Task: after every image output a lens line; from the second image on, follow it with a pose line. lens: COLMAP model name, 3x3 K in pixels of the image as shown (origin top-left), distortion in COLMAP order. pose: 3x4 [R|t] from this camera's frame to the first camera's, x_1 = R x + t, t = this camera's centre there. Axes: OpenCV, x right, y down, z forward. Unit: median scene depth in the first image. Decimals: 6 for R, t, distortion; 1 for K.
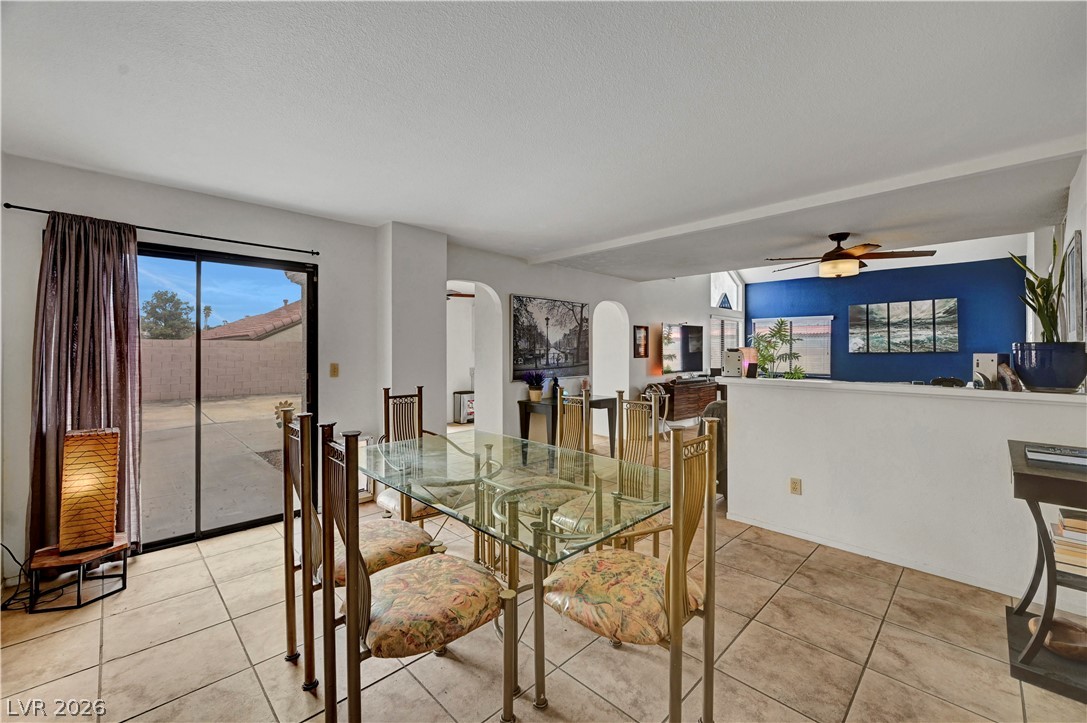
lens RADIAL K [[441.4, 0, 567.6], [0, 441.4, 347.2], [0, 0, 1]] dist [-0.003008, 0.000429]
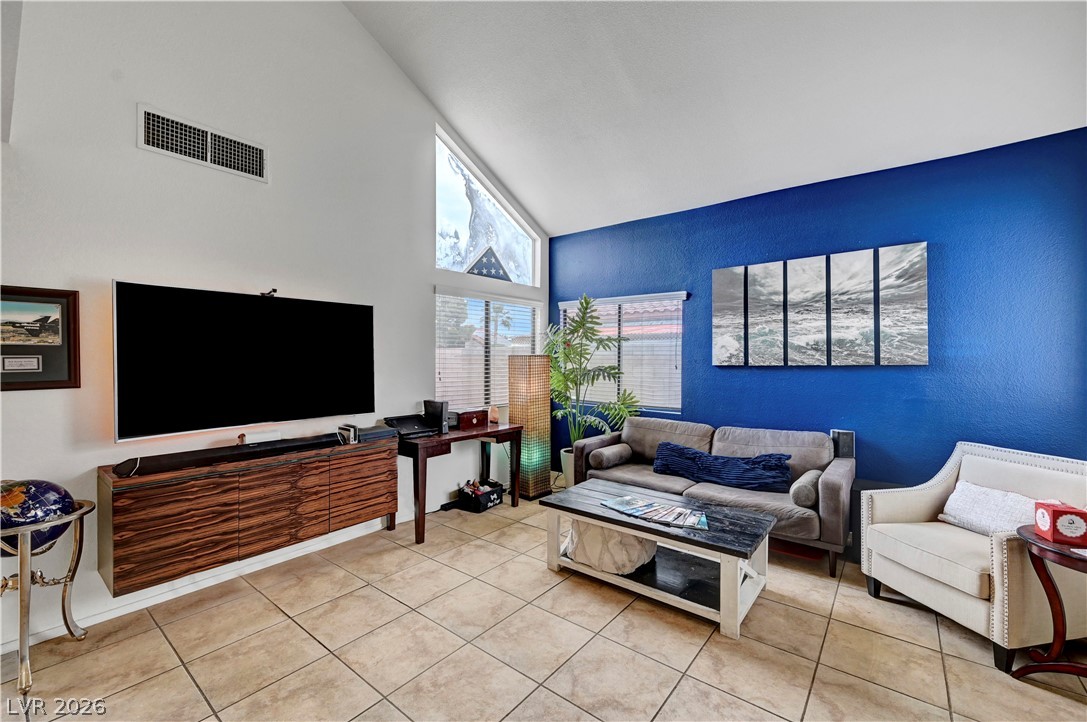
lens RADIAL K [[441.4, 0, 563.2], [0, 441.4, 359.0], [0, 0, 1]] dist [-0.003008, 0.000429]
pose [[0.993821, -0.000957, 0.110994, 0.441611], [-0.000121, 0.999953, 0.009707, 0.000127], [-0.110998, -0.009661, 0.993774, 0.559215]]
